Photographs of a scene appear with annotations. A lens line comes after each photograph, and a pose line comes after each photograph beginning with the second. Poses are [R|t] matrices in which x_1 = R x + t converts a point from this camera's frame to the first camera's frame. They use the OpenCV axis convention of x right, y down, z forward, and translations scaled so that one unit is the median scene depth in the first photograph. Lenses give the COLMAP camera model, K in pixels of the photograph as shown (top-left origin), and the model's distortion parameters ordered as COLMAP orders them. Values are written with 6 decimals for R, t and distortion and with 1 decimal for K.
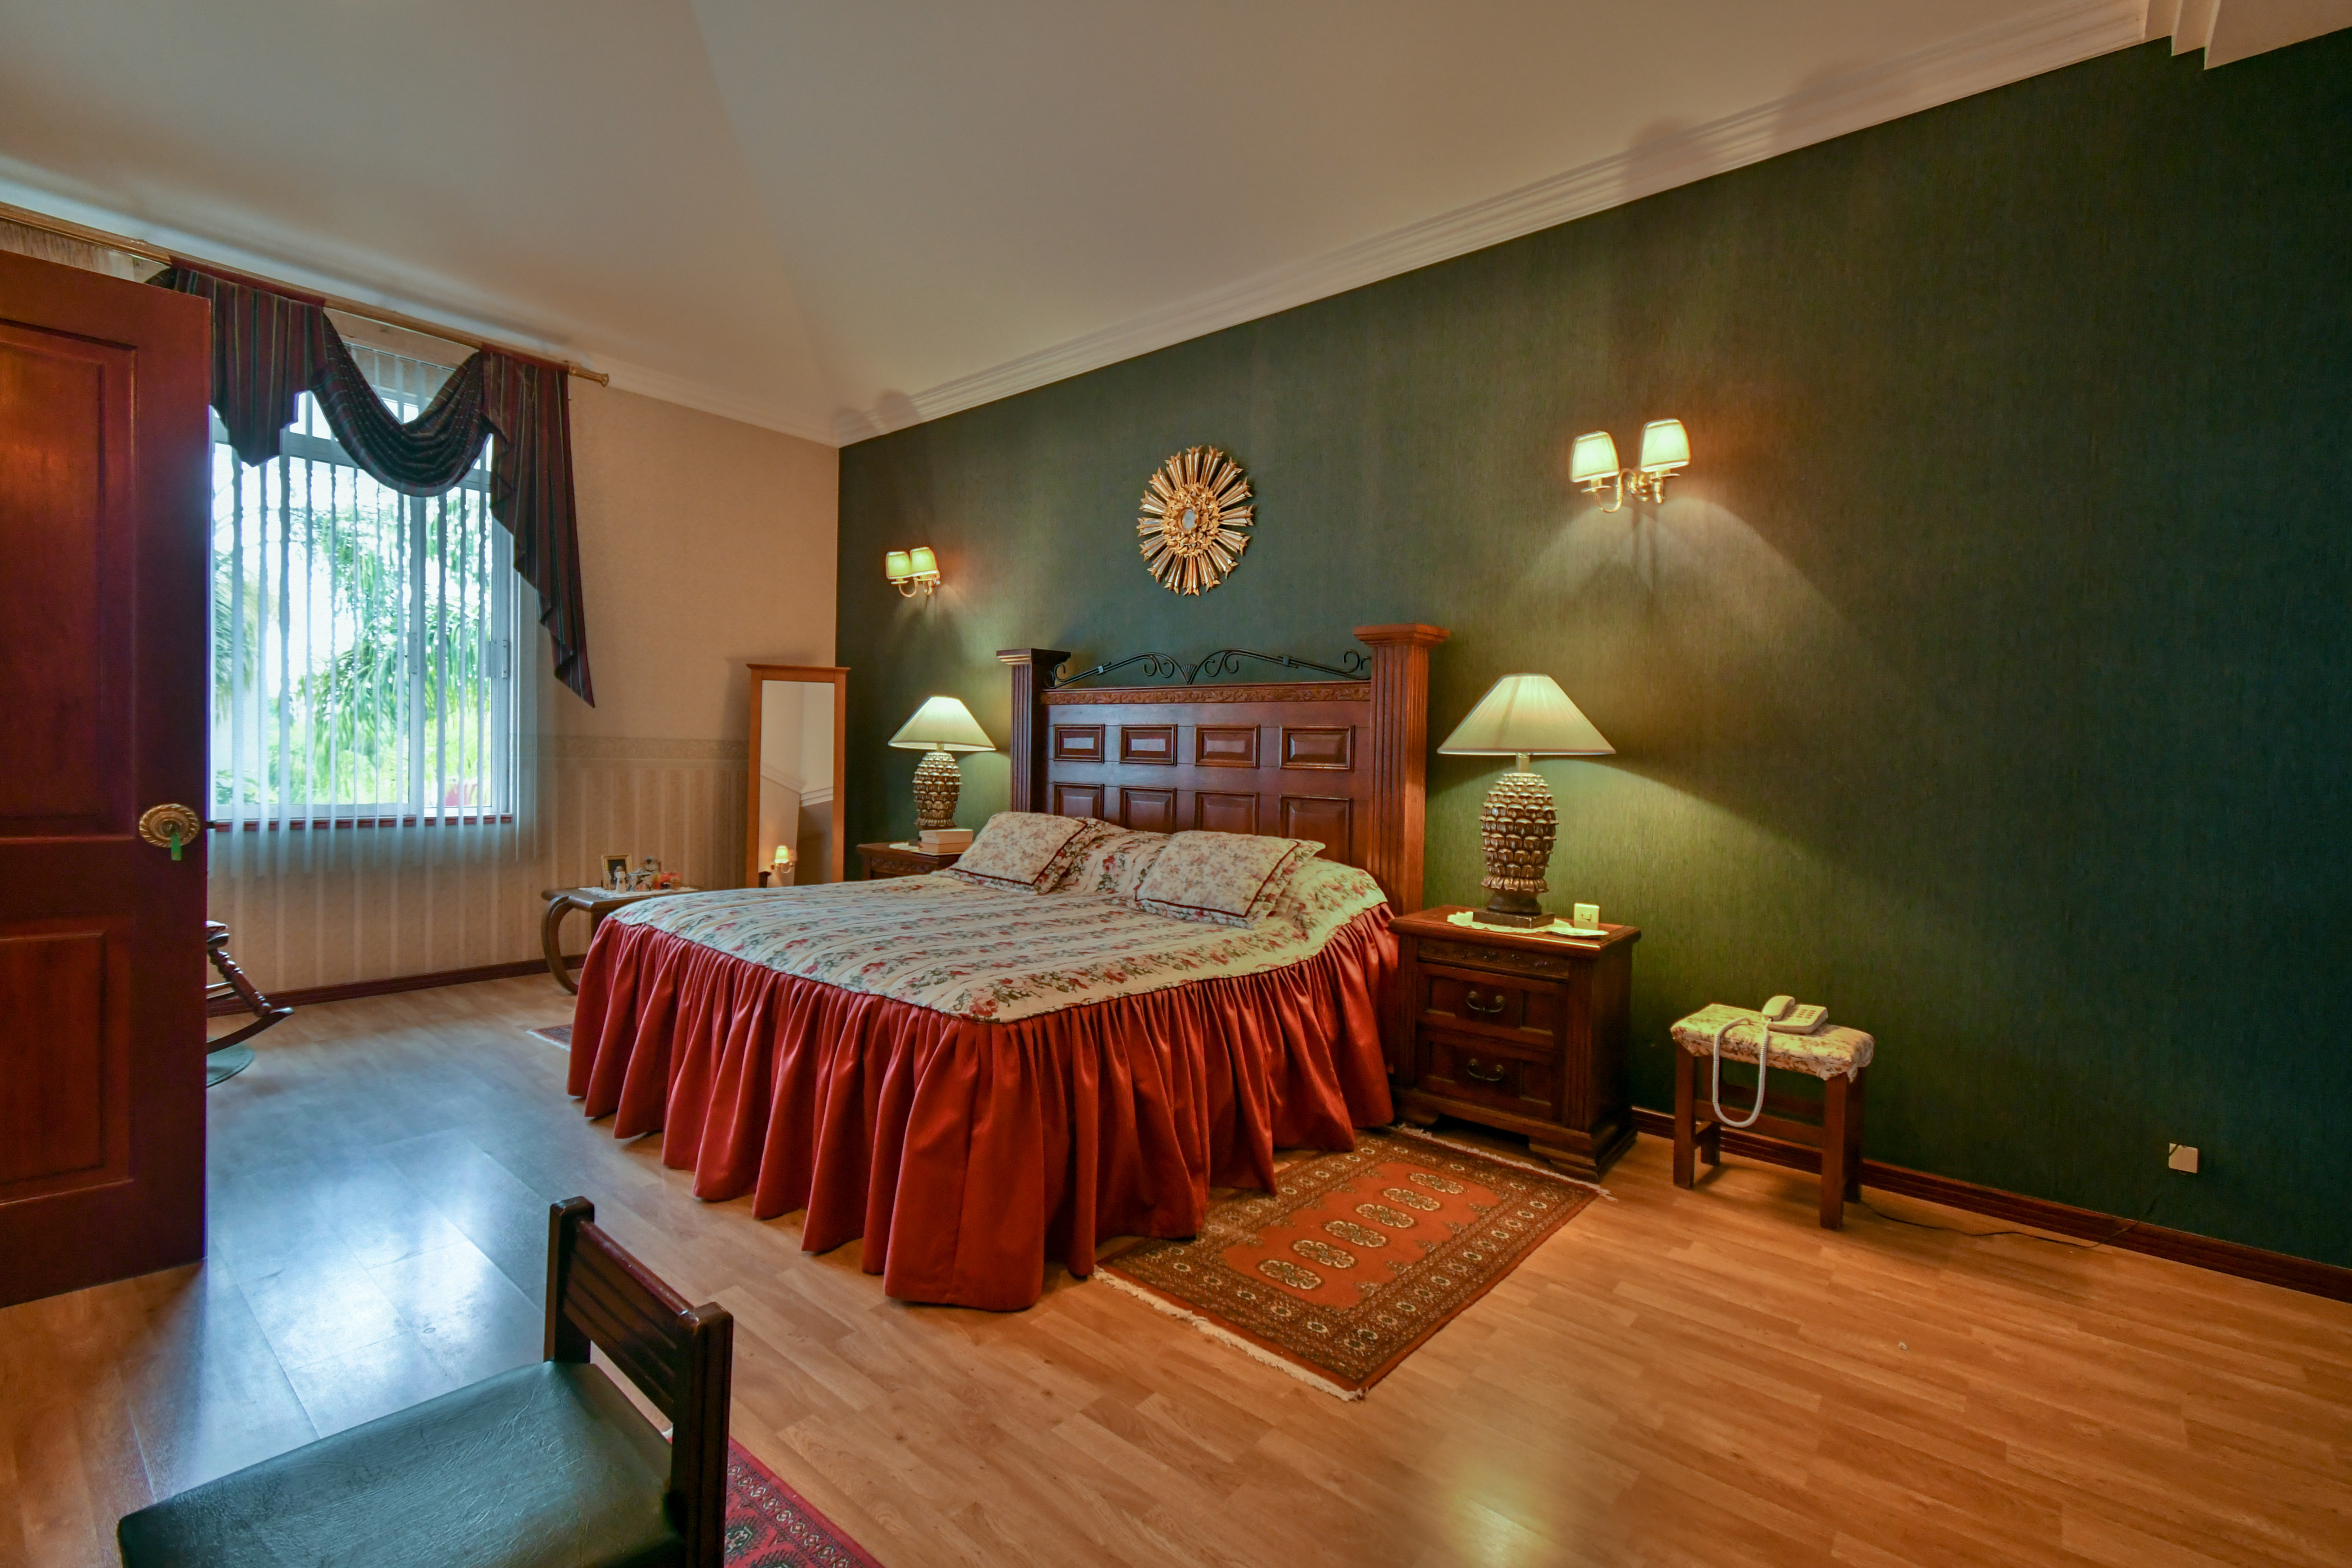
lens RADIAL K [[1058.2, 0, 1174.8], [0, 1058.2, 770.1], [0, 0, 1]] dist [-0.003080, -0.000504]
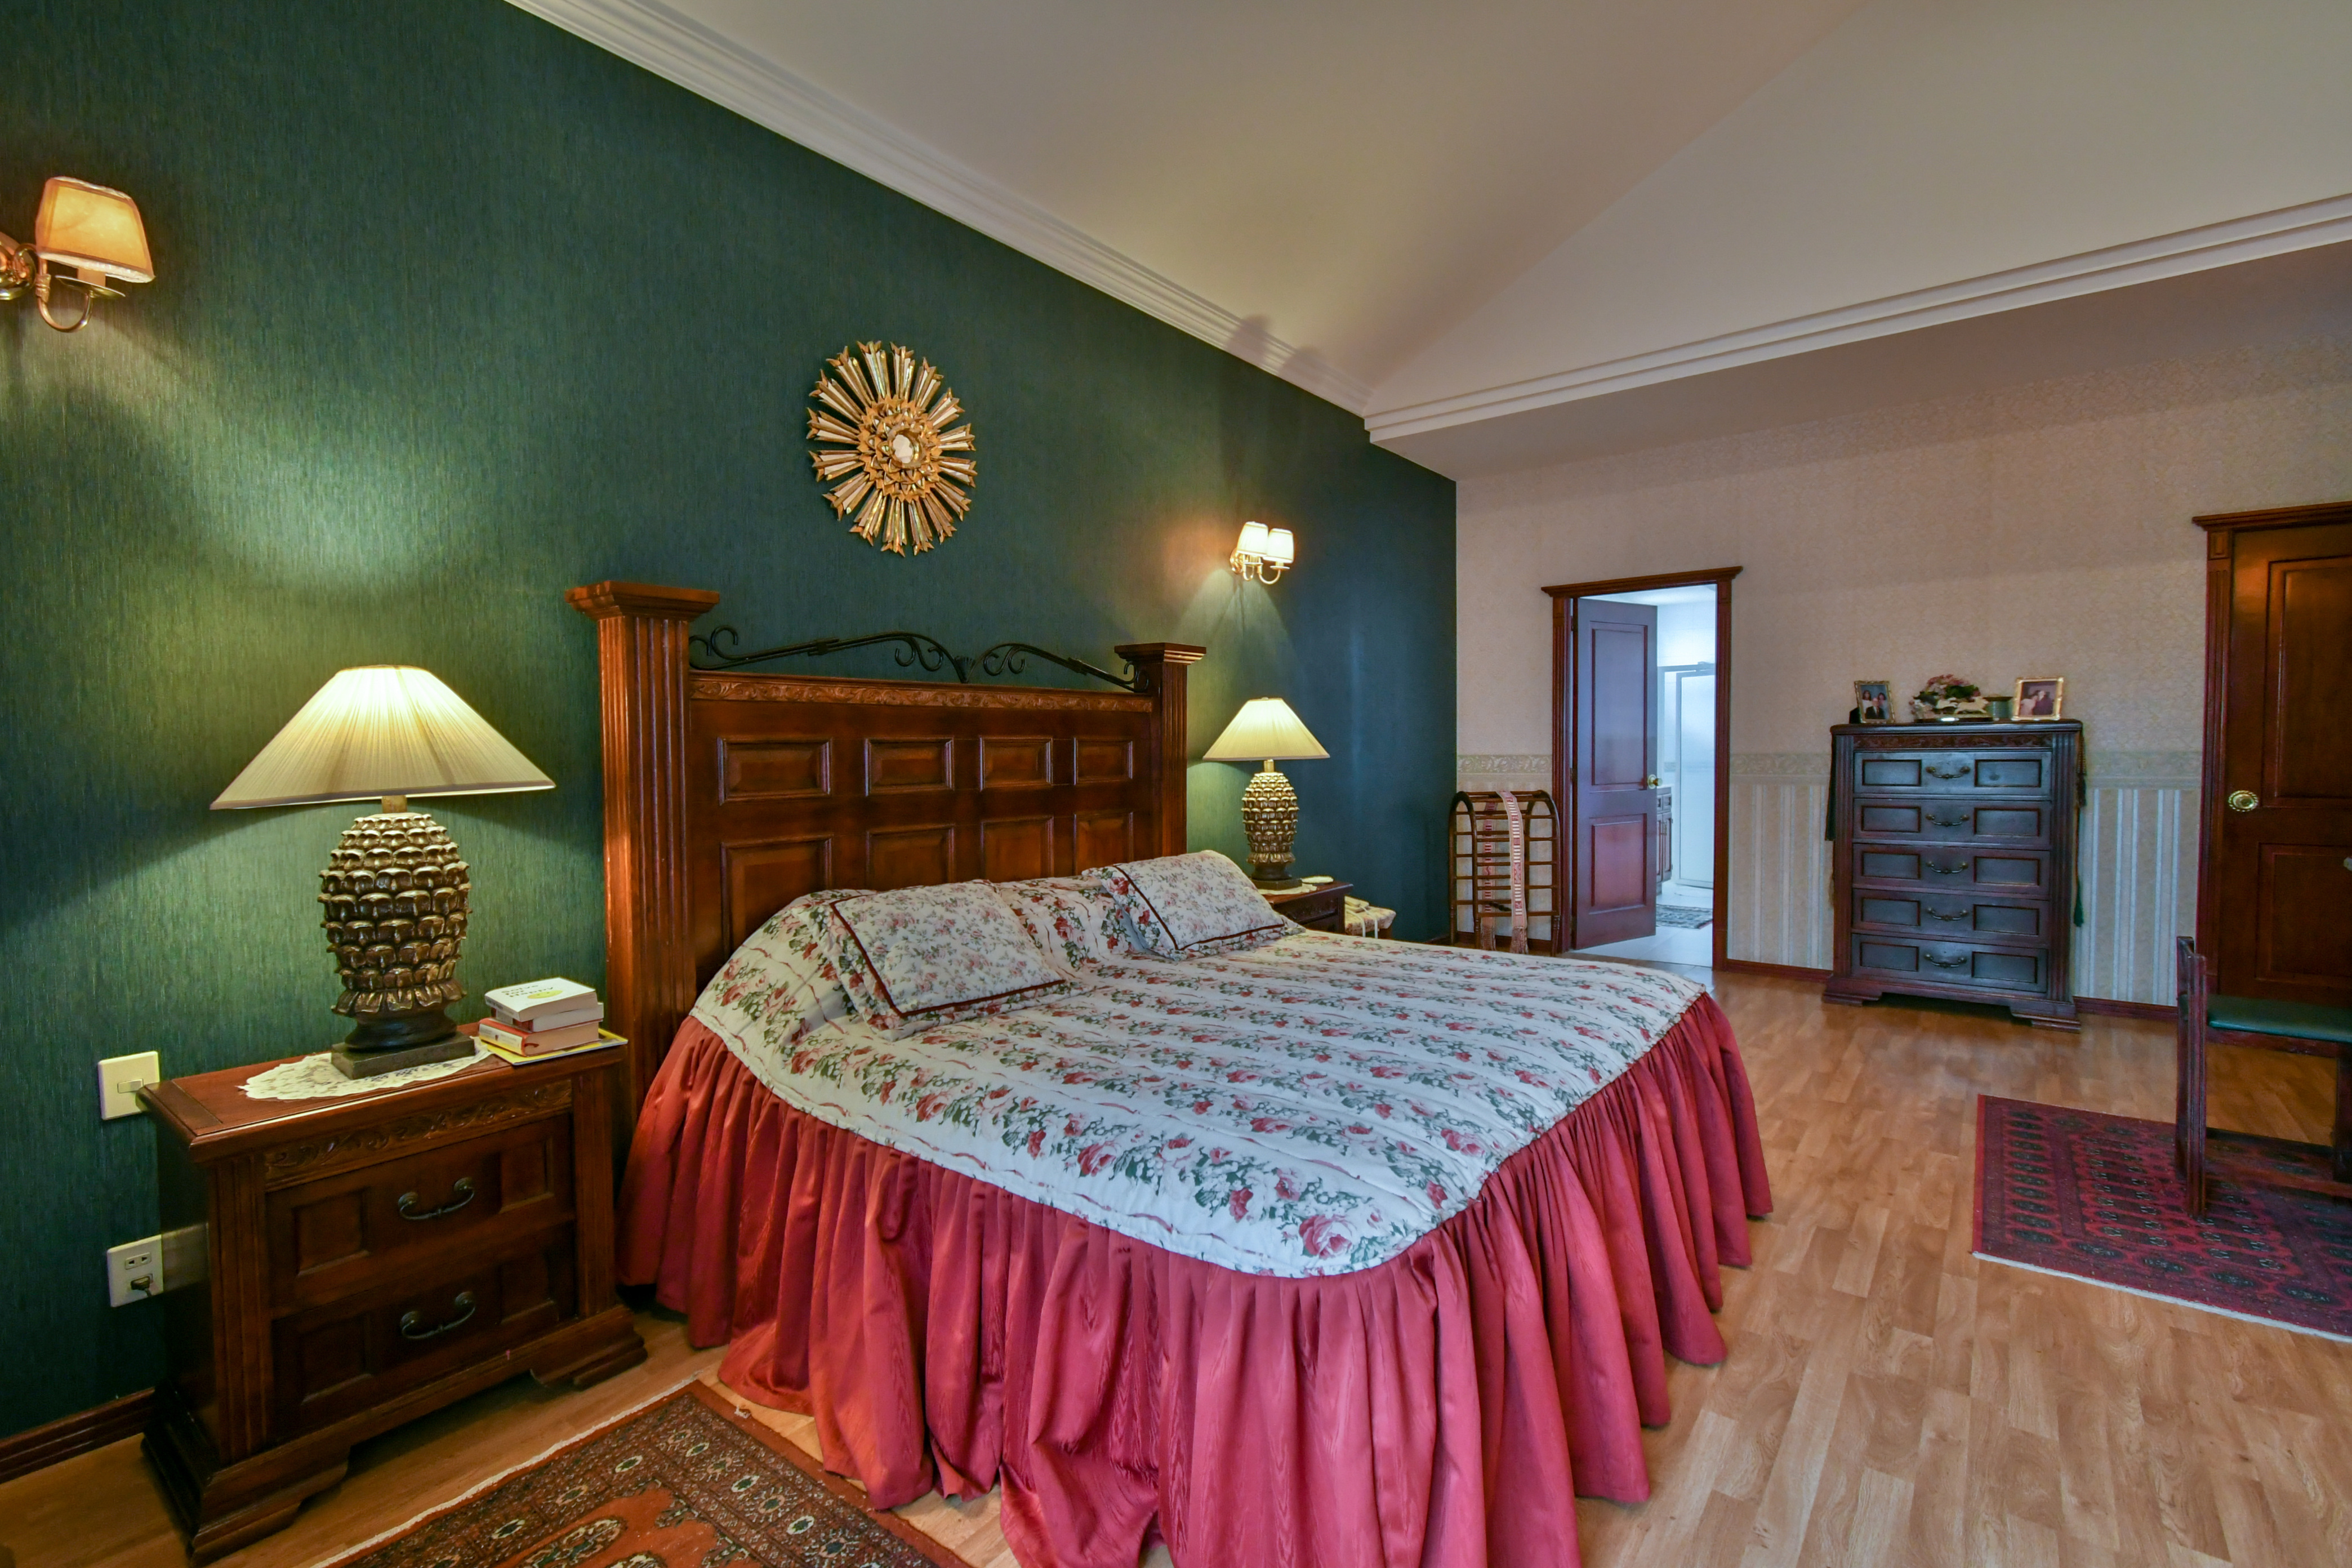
lens RADIAL K [[1058.2, 0, 1174.8], [0, 1058.2, 770.1], [0, 0, 1]] dist [-0.003080, -0.000504]
pose [[-0.031223, -0.049711, 0.998275, -0.729433], [0.021020, 0.998509, 0.050380, -0.052488], [-0.999291, 0.022557, -0.030131, 0.858952]]
